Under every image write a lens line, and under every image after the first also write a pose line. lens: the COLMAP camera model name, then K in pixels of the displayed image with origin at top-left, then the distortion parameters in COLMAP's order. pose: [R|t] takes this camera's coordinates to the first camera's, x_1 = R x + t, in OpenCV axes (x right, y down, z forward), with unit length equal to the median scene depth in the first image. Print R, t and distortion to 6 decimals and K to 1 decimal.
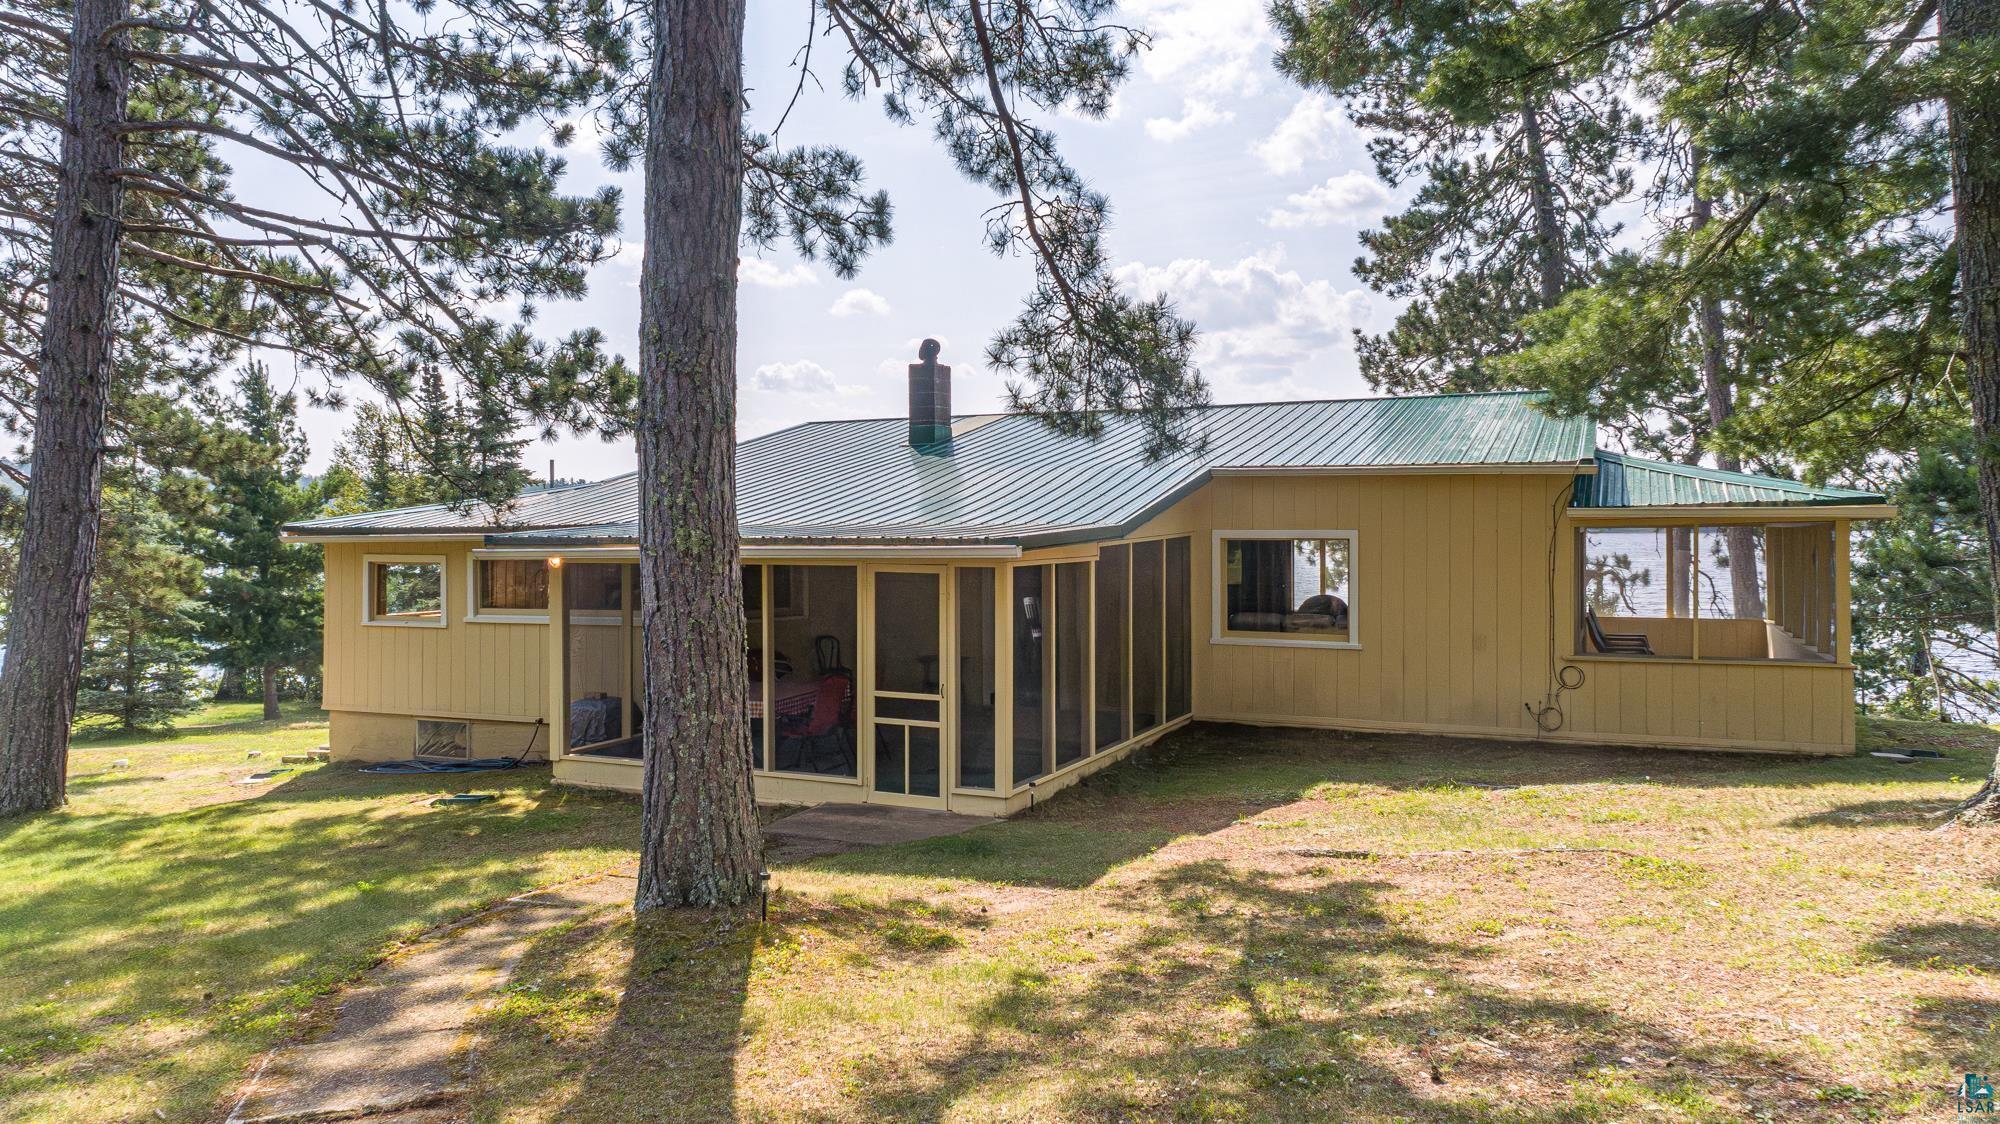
lens RADIAL K [[1366.1, 0, 998.5], [0, 1366.1, 555.4], [0, 0, 1]] dist [0.023003, 0.005801]
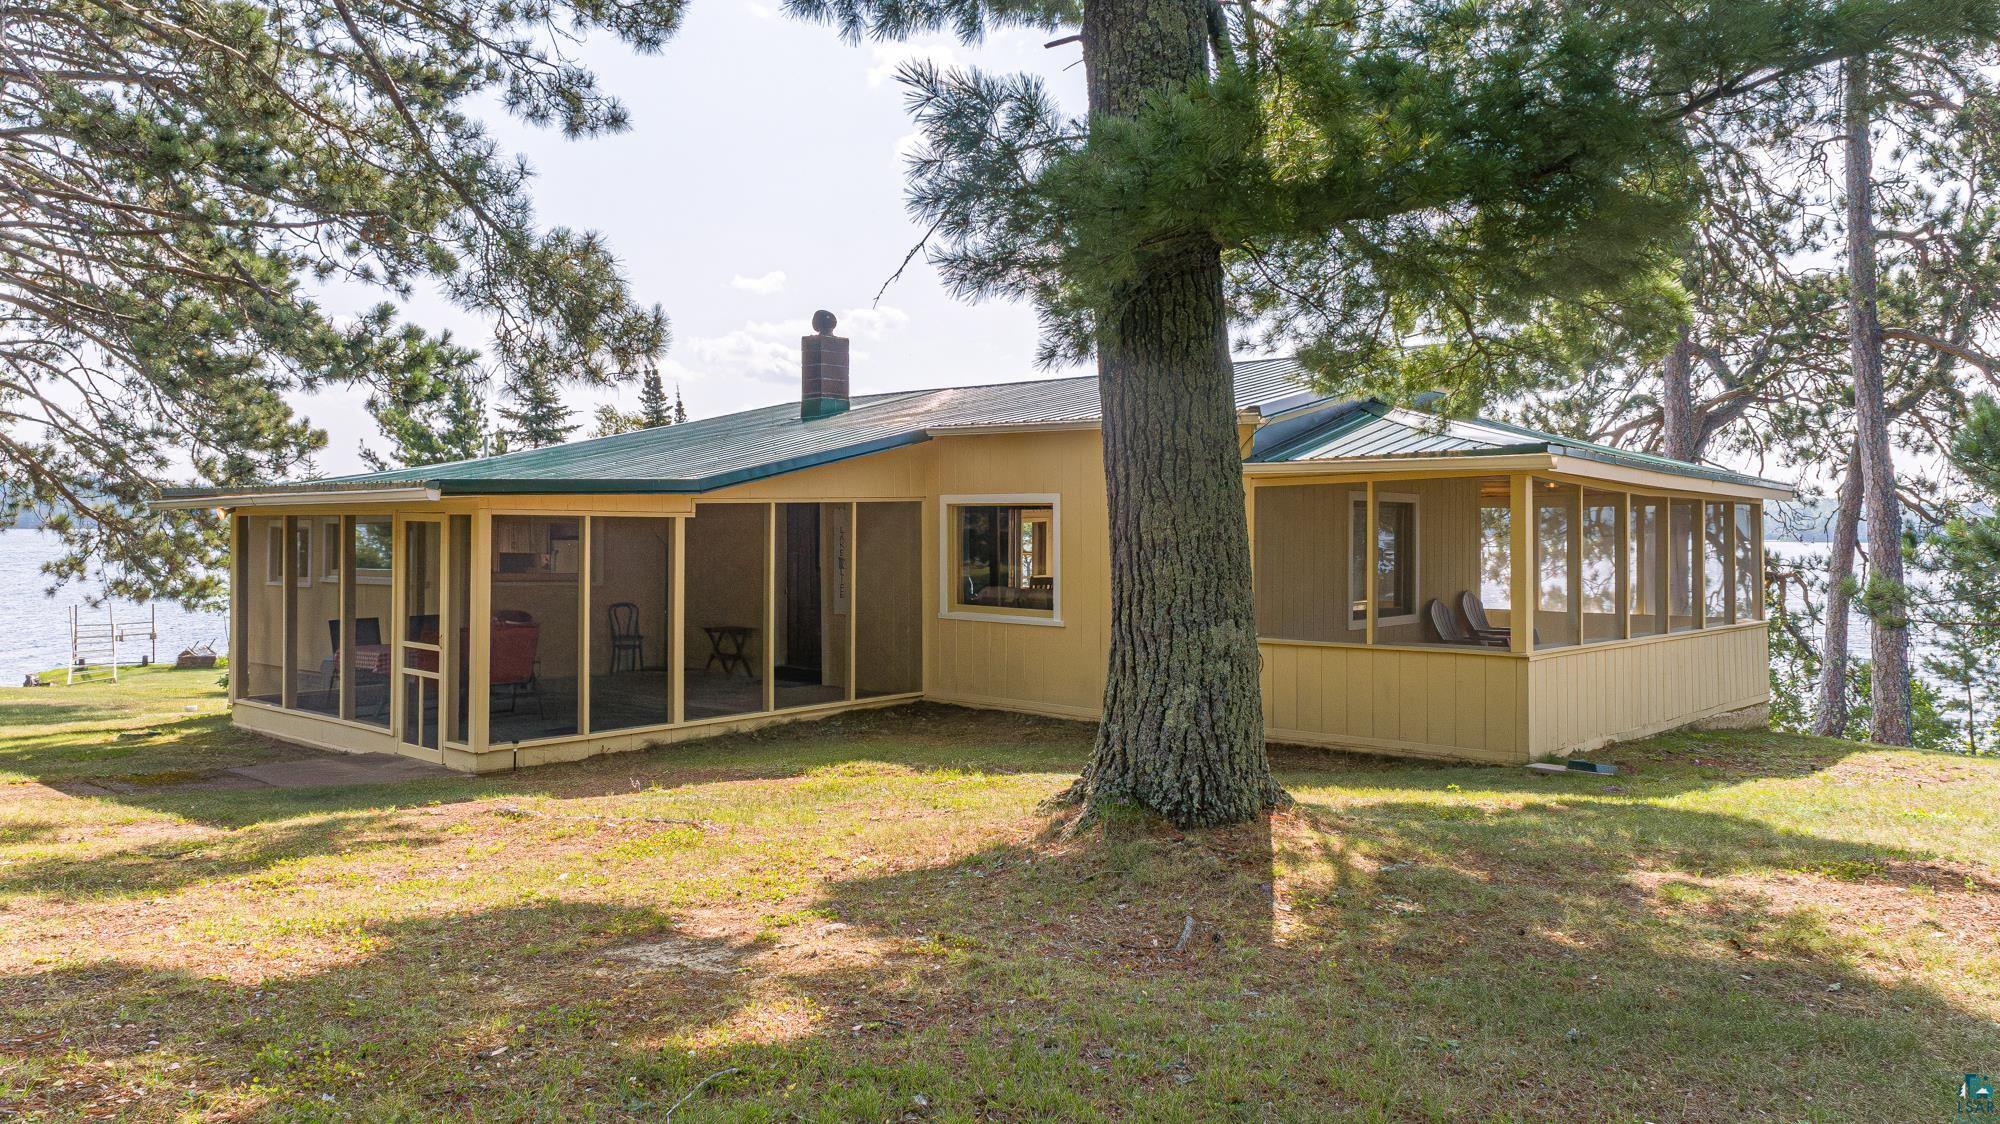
lens RADIAL K [[1366.1, 0, 1000.2], [0, 1366.1, 558.1], [0, 0, 1]] dist [0.023003, 0.005801]
pose [[0.962026, 0.015449, -0.272521, 0.453561], [-0.016760, 0.999856, -0.002481, 0.025849], [0.272444, 0.006954, 0.962147, 0.120876]]
